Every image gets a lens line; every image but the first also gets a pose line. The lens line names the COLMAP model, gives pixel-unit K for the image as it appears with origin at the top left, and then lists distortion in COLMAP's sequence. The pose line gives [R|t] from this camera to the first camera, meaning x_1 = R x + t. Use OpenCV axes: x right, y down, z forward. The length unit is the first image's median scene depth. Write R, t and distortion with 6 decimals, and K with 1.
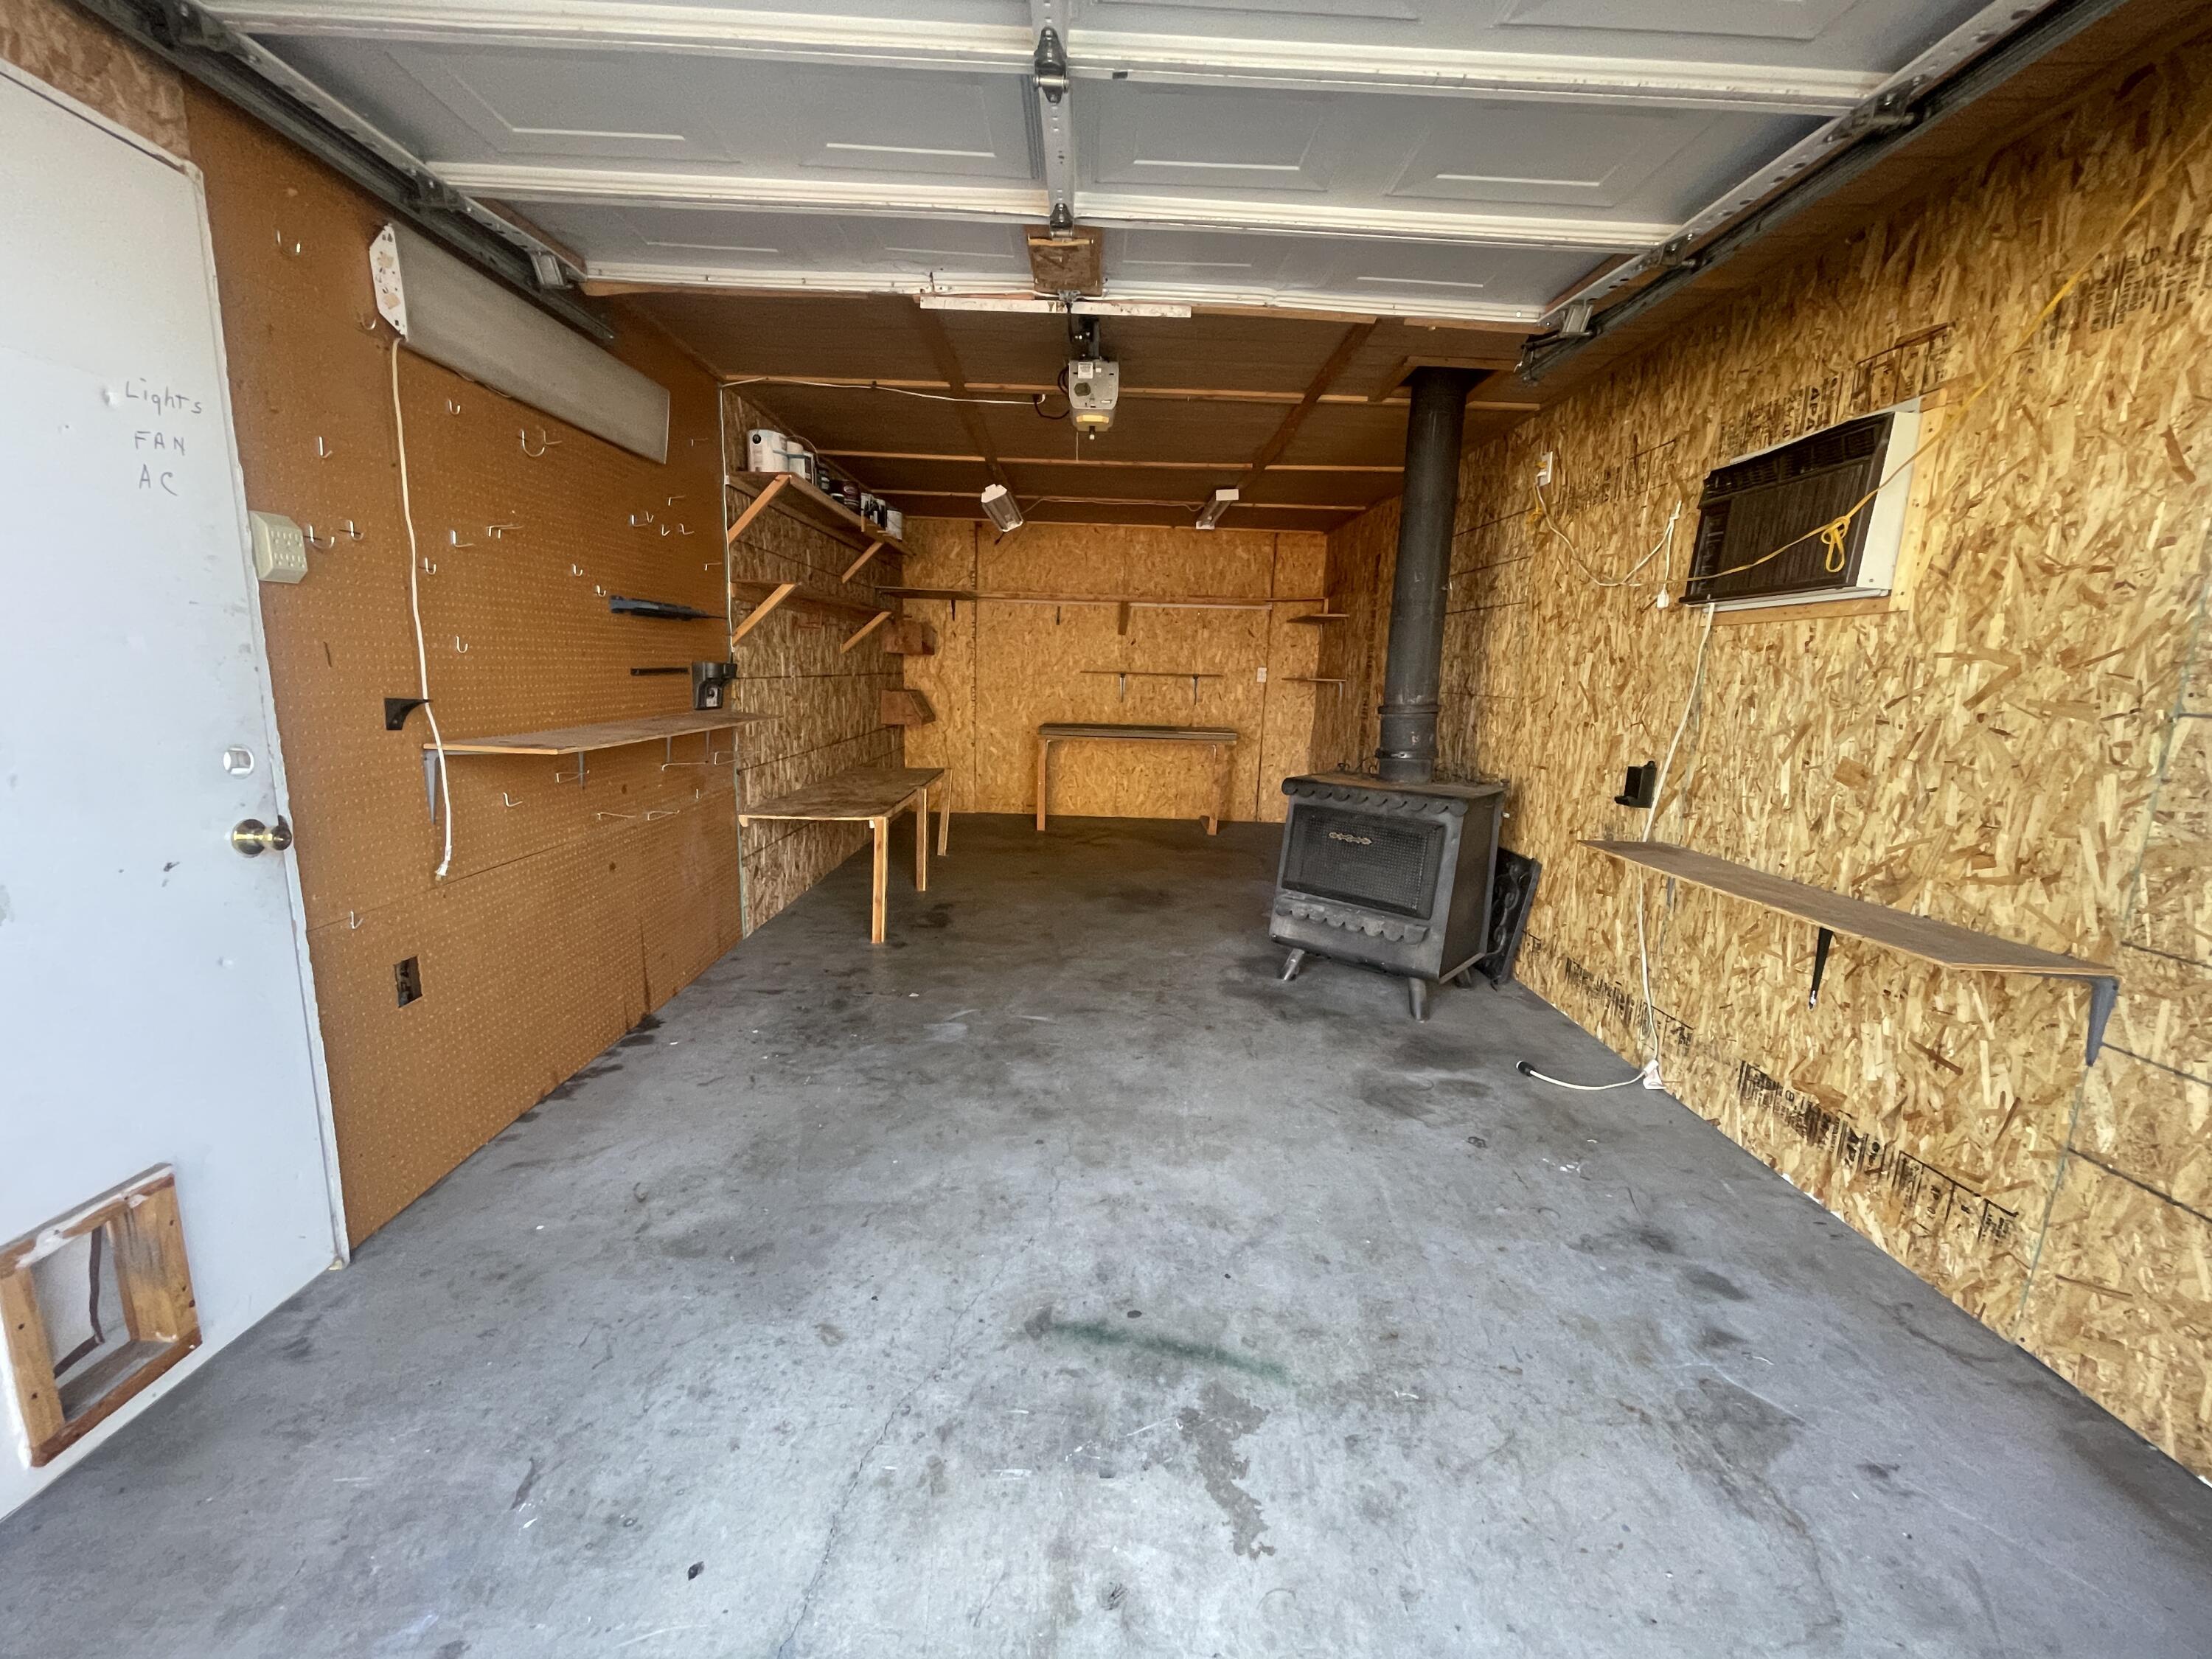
lens RADIAL K [[885.9, 0, 1102.6], [0, 885.9, 826.6], [0, 0, 1]] dist [-0.000285, -0.000849]
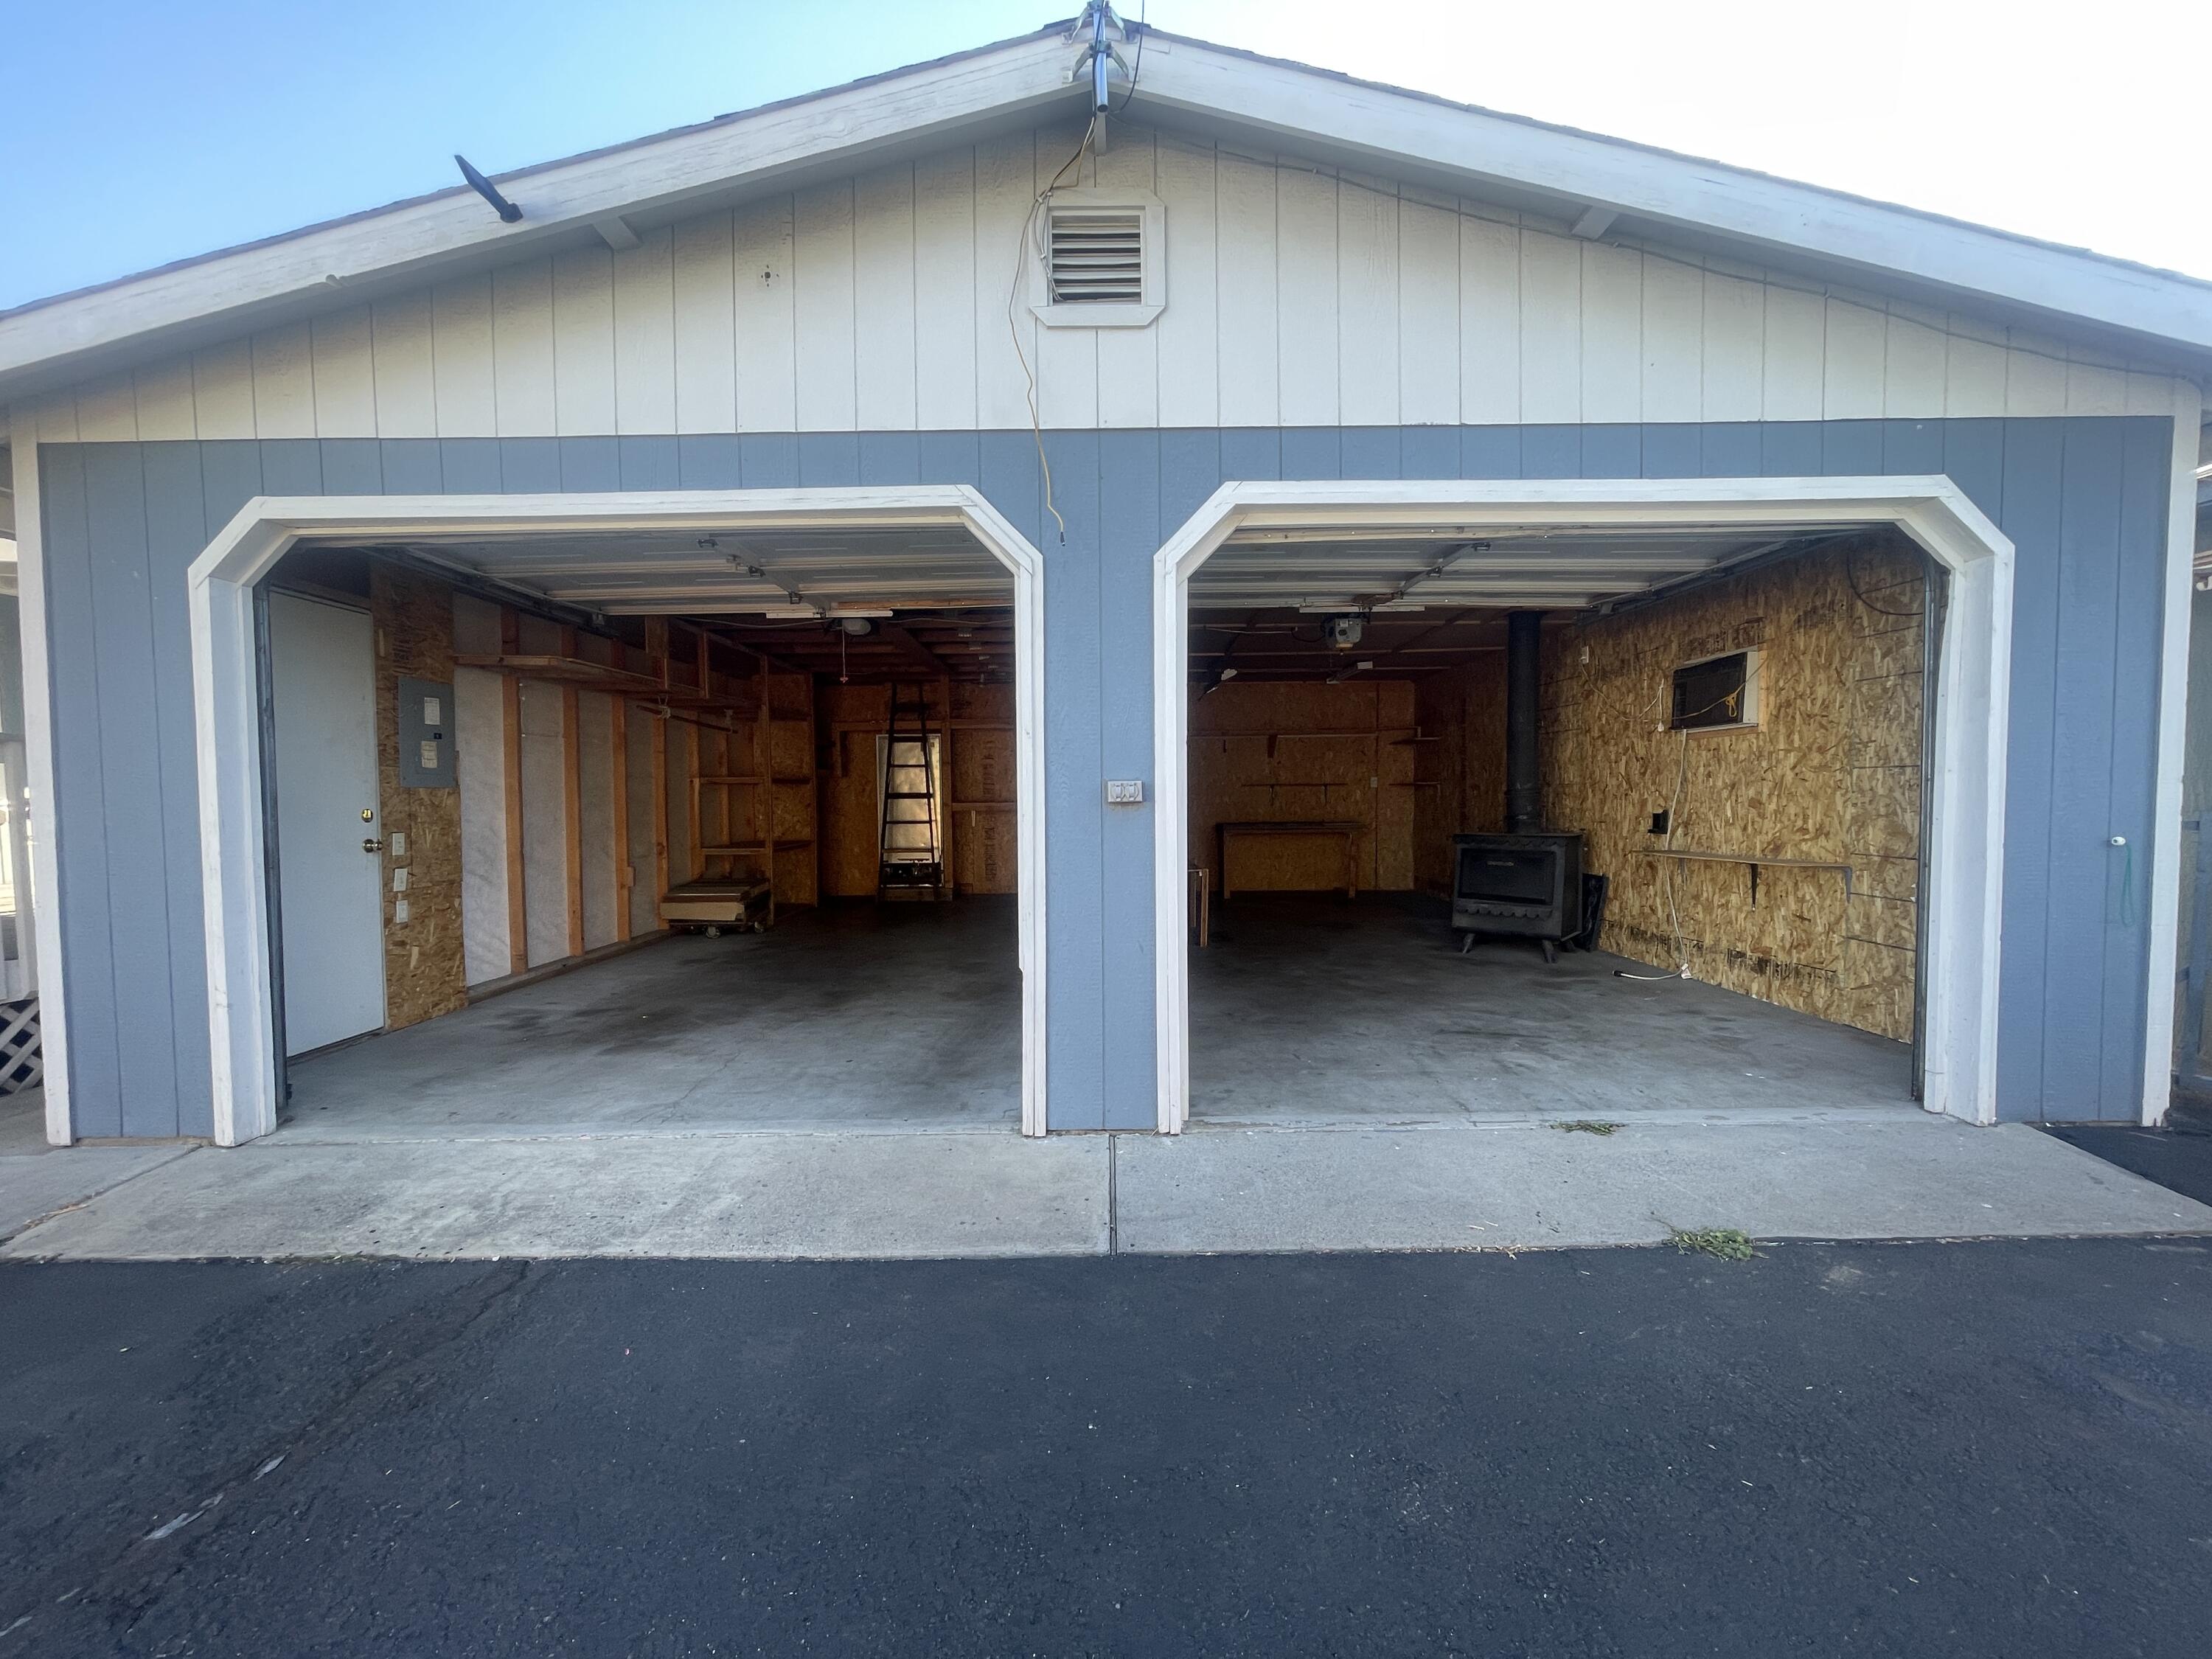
lens RADIAL K [[885.9, 0, 1111.4], [0, 885.9, 827.0], [0, 0, 1]] dist [-0.000285, -0.000849]
pose [[0.999197, -0.039734, -0.005193, -0.614482], [0.038640, 0.989700, -0.137847, 0.196134], [0.010617, 0.137536, 0.990440, -0.979390]]
